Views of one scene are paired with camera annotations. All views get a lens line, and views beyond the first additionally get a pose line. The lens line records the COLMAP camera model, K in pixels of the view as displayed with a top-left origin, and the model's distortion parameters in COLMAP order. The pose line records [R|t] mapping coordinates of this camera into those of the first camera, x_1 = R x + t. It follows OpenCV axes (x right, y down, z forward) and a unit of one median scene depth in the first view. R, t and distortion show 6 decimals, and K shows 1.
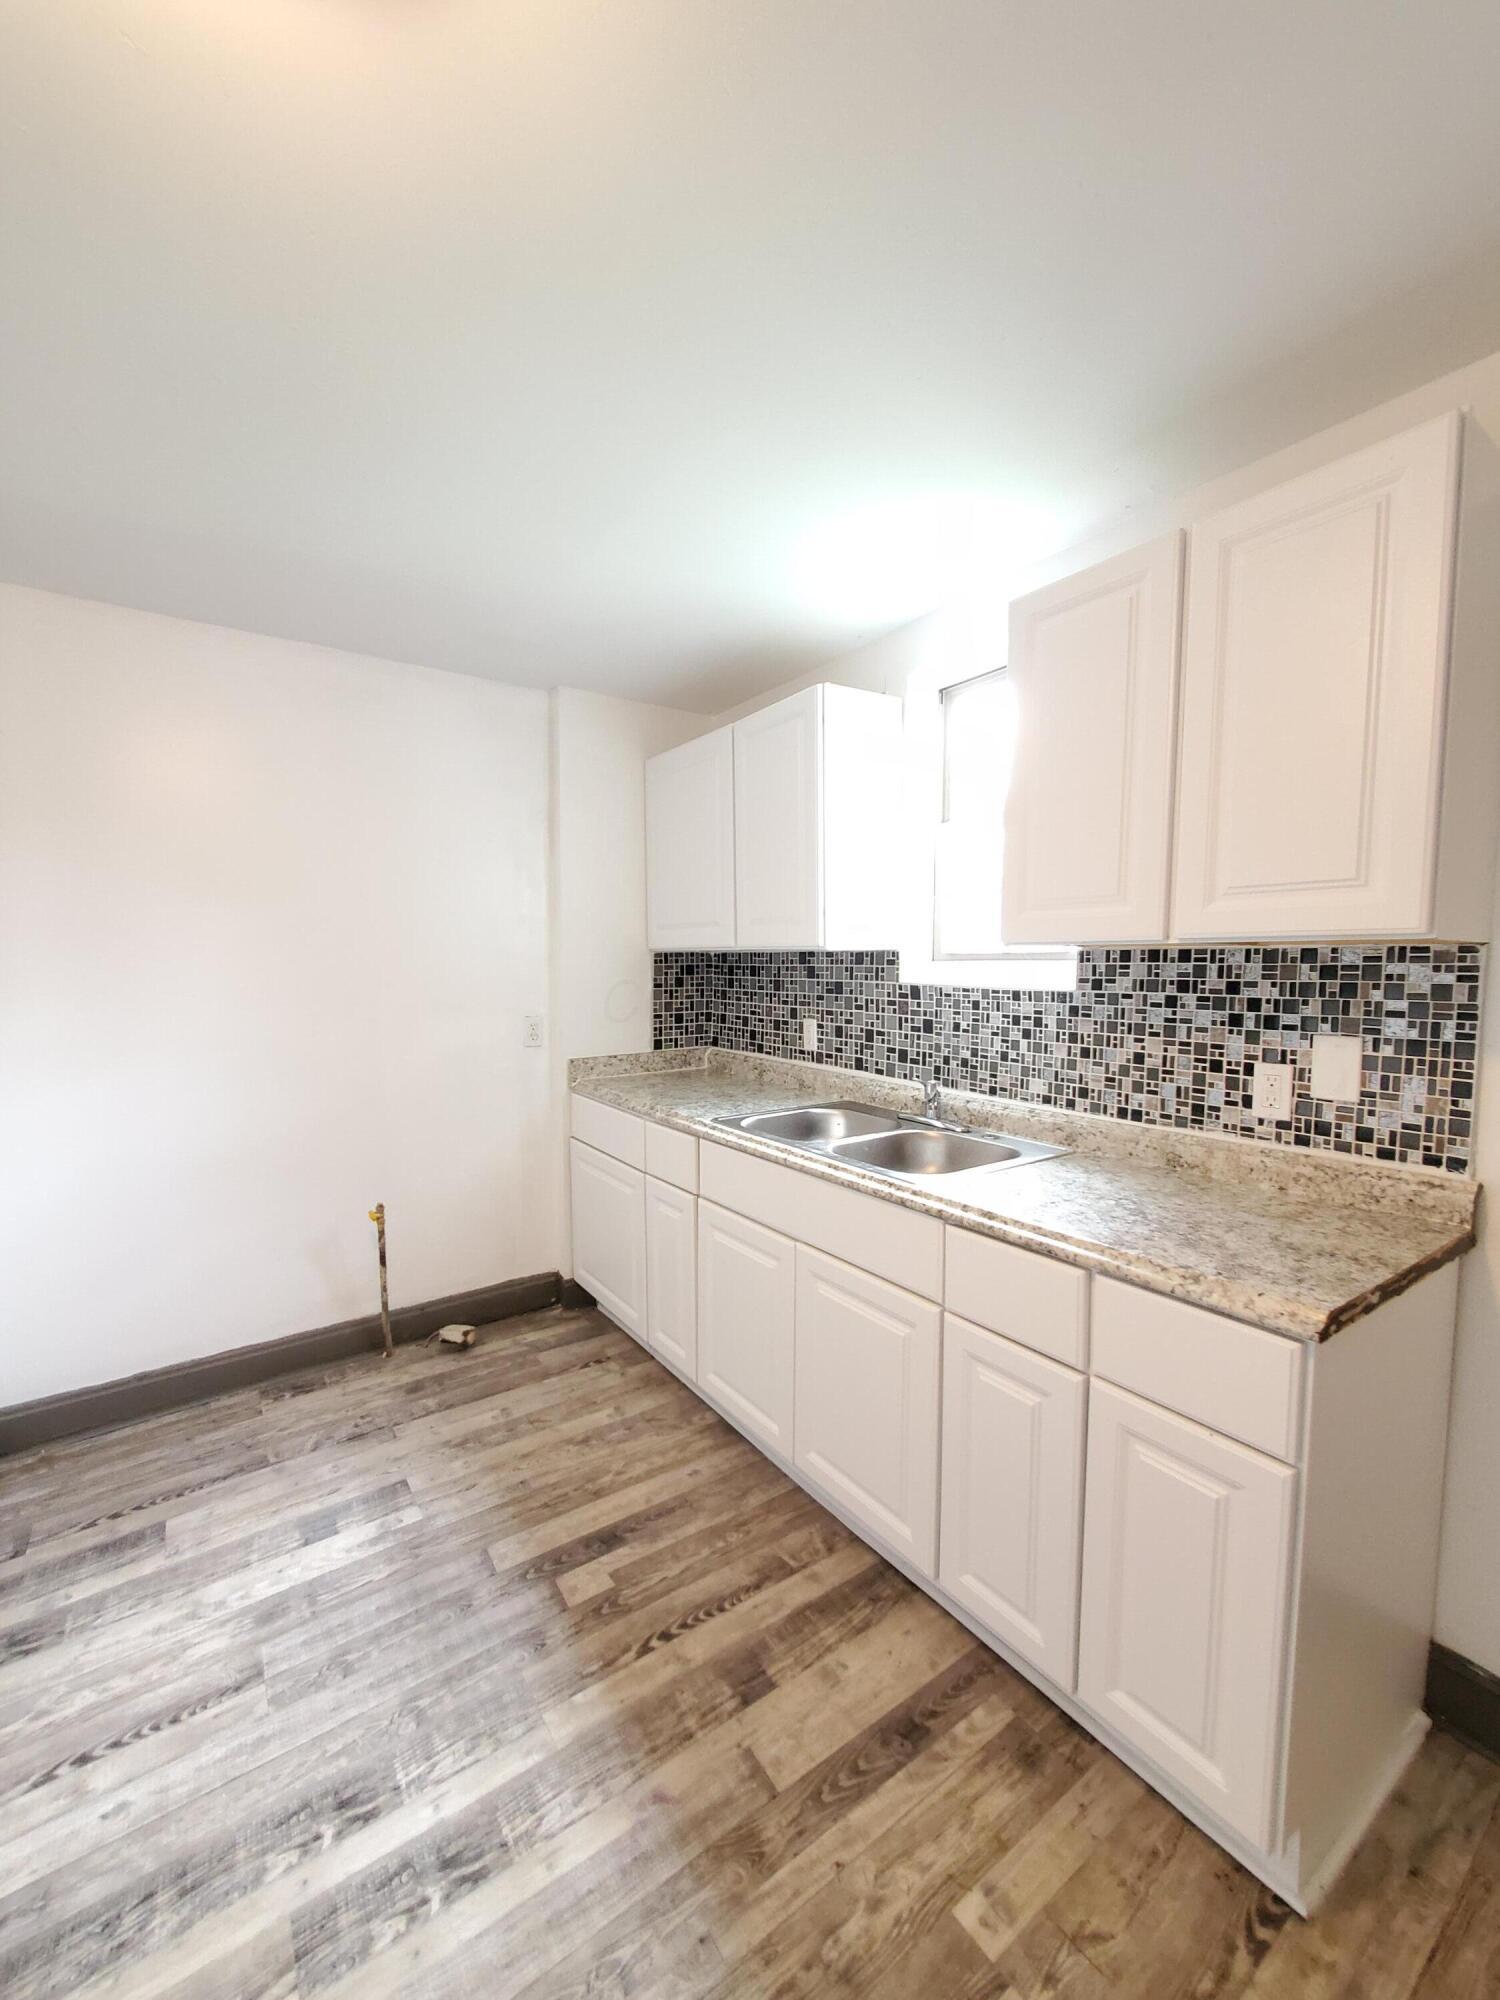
lens RADIAL K [[791.3, 0, 723.7], [0, 791.3, 1023.2], [0, 0, 1]] dist [-0.001728, -0.000473]
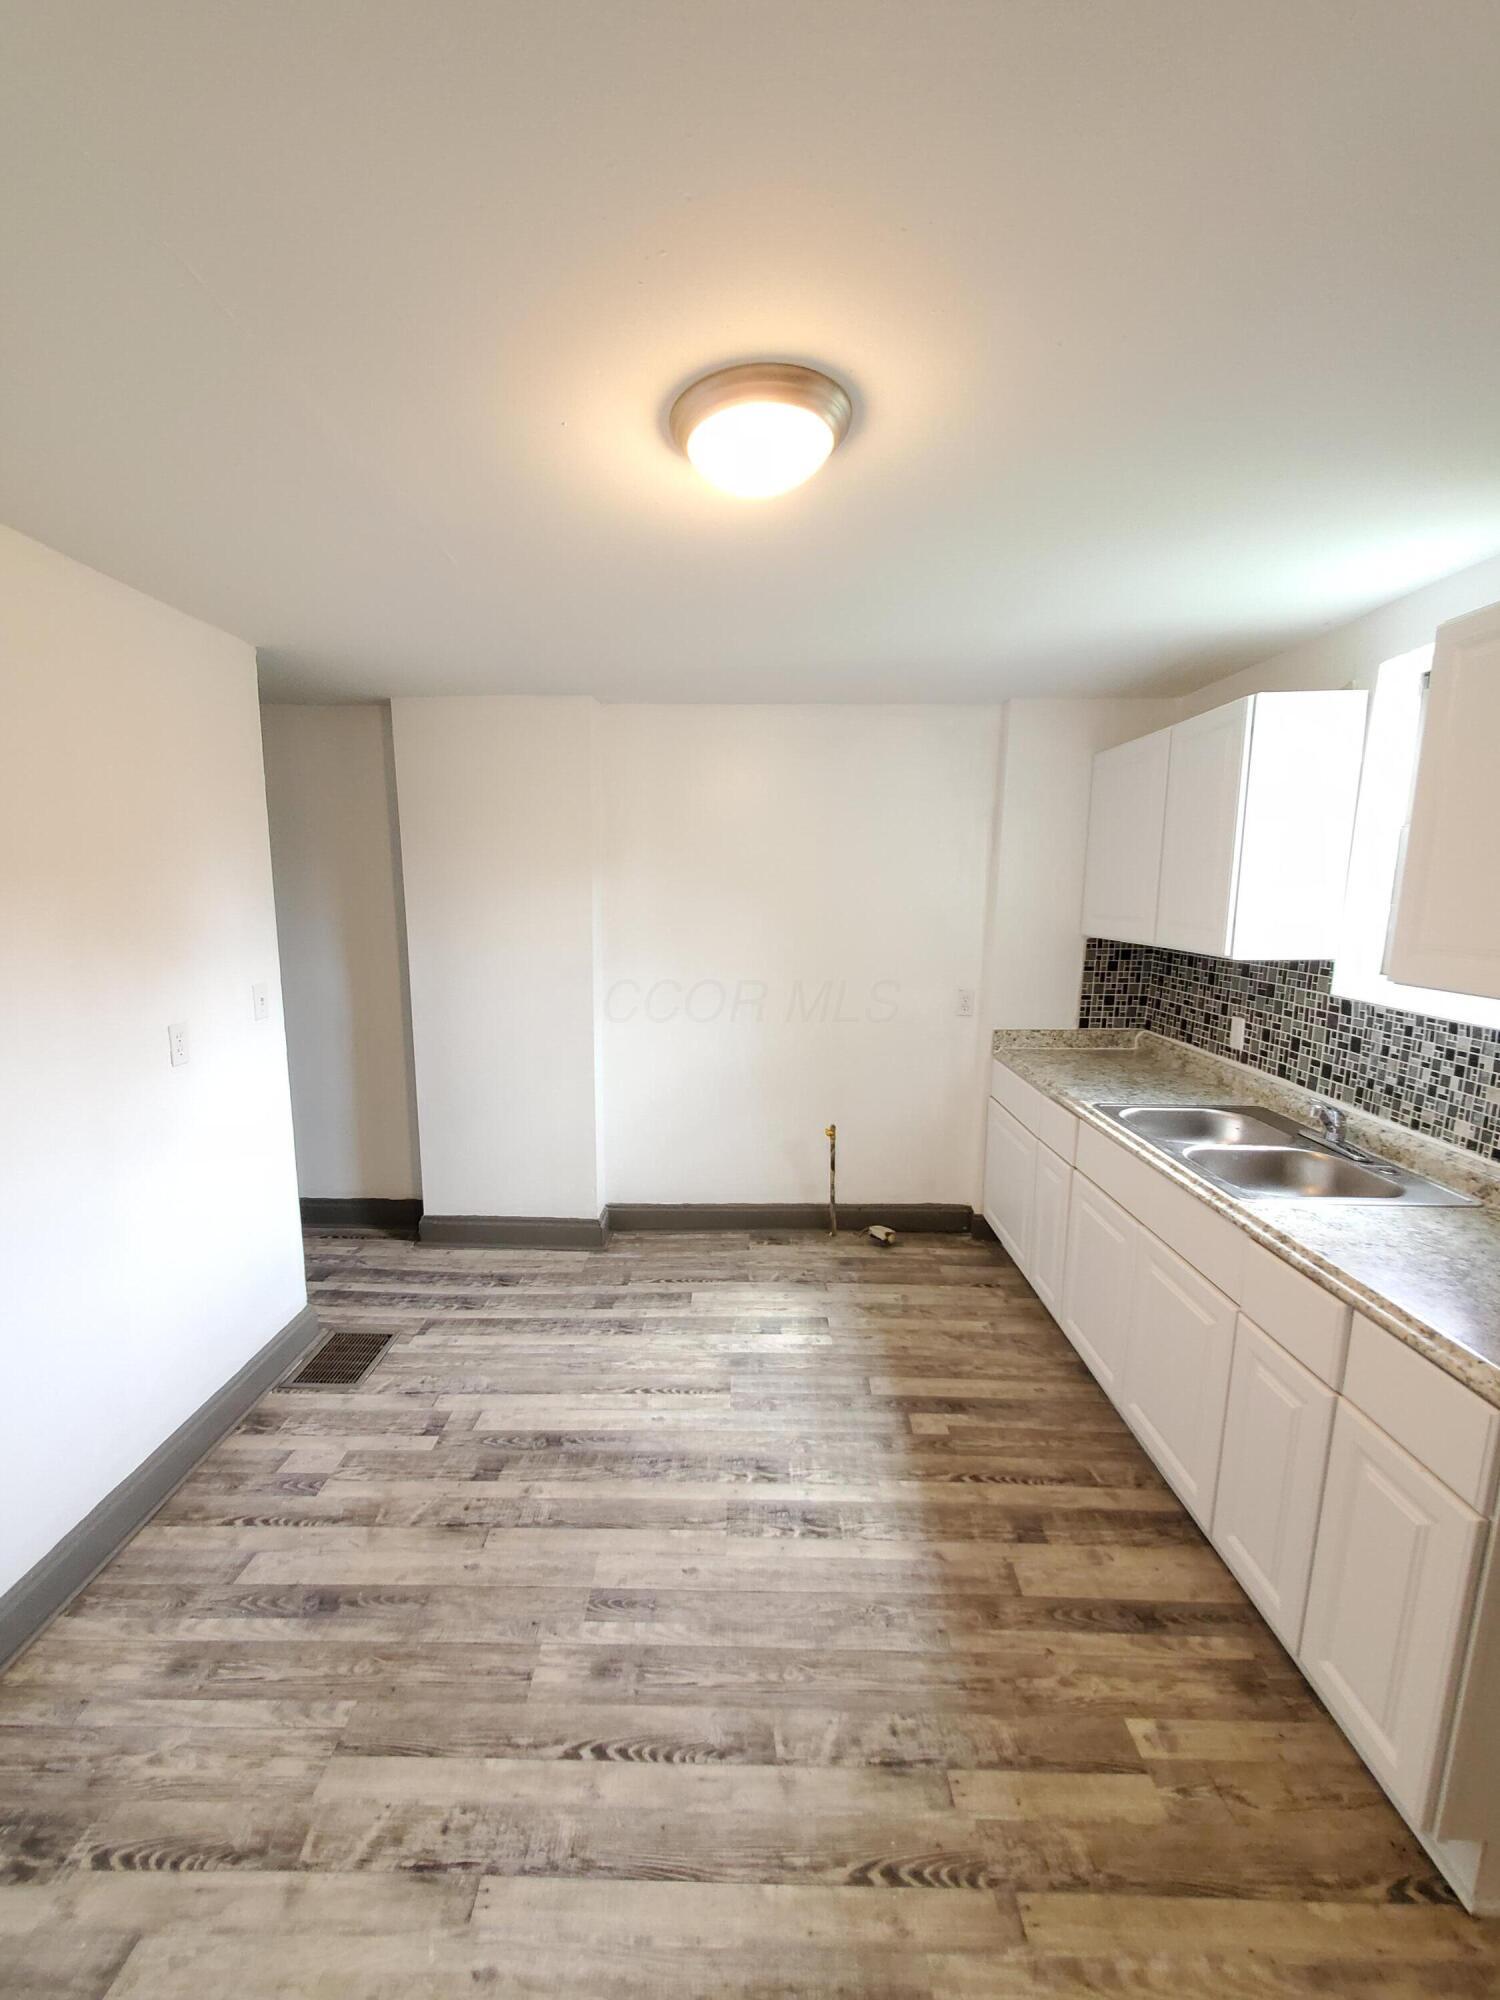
lens RADIAL K [[791.3, 0, 717.1], [0, 791.3, 1017.9], [0, 0, 1]] dist [-0.001728, -0.000473]
pose [[0.807437, 0.100107, -0.581398, 0.248203], [-0.052079, 0.993746, 0.098780, -0.108864], [0.587651, -0.049480, 0.807601, -0.285866]]
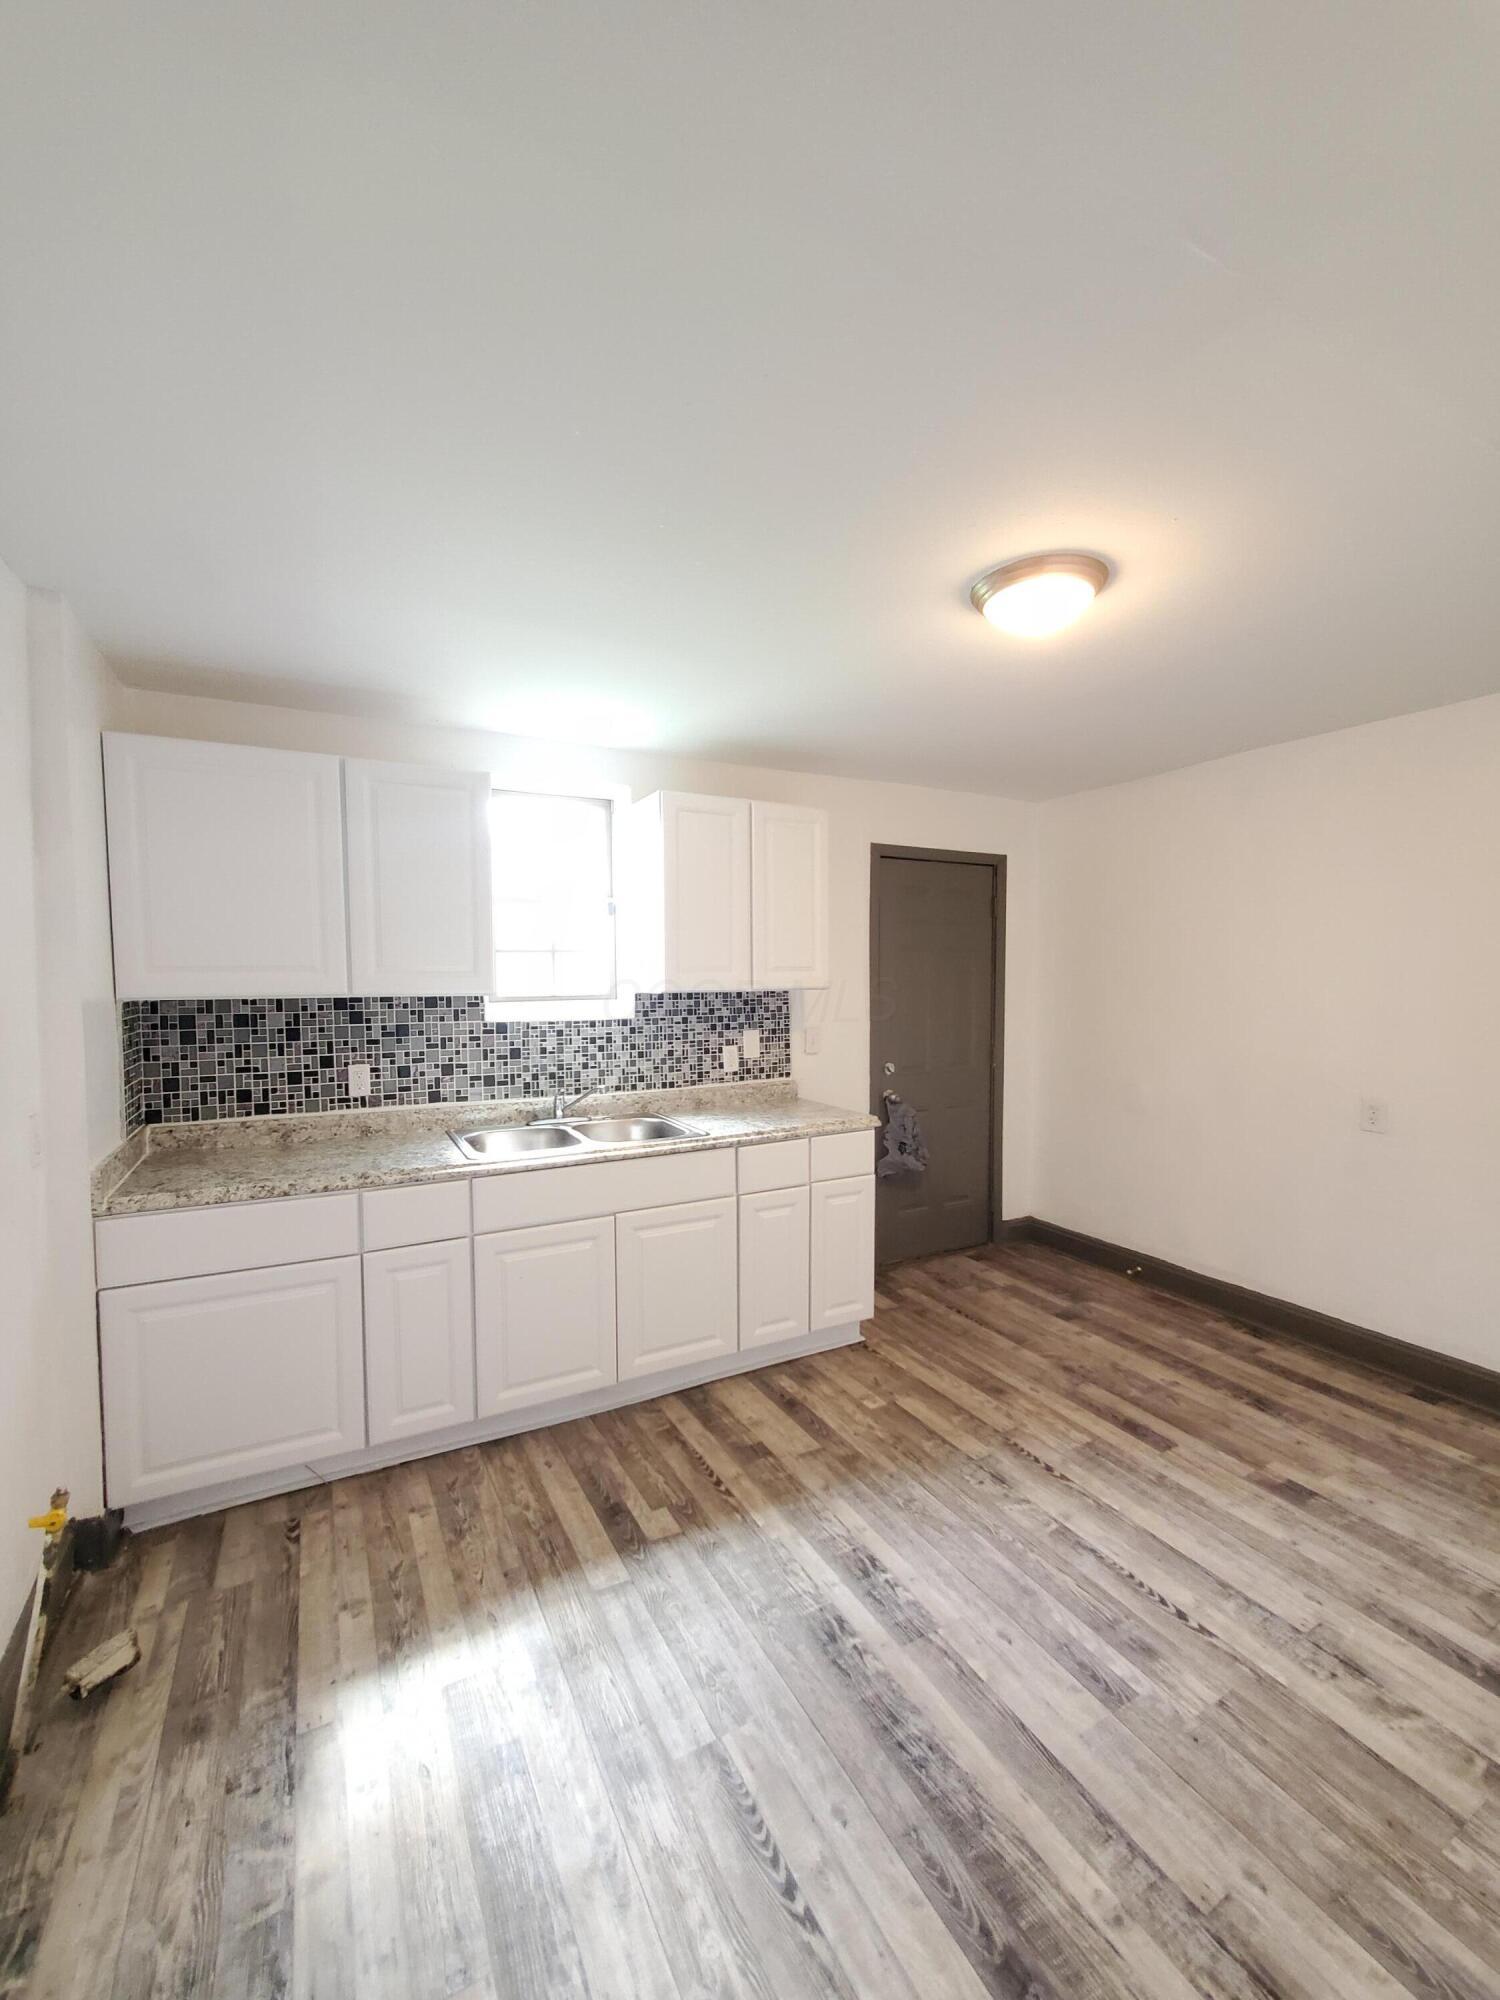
lens RADIAL K [[791.3, 0, 724.3], [0, 791.3, 1002.0], [0, 0, 1]] dist [-0.001728, -0.000473]
pose [[0.119227, -0.033952, 0.992286, -1.295635], [0.086236, 0.995992, 0.023717, -0.107357], [-0.989115, 0.082743, 0.121677, 0.661239]]
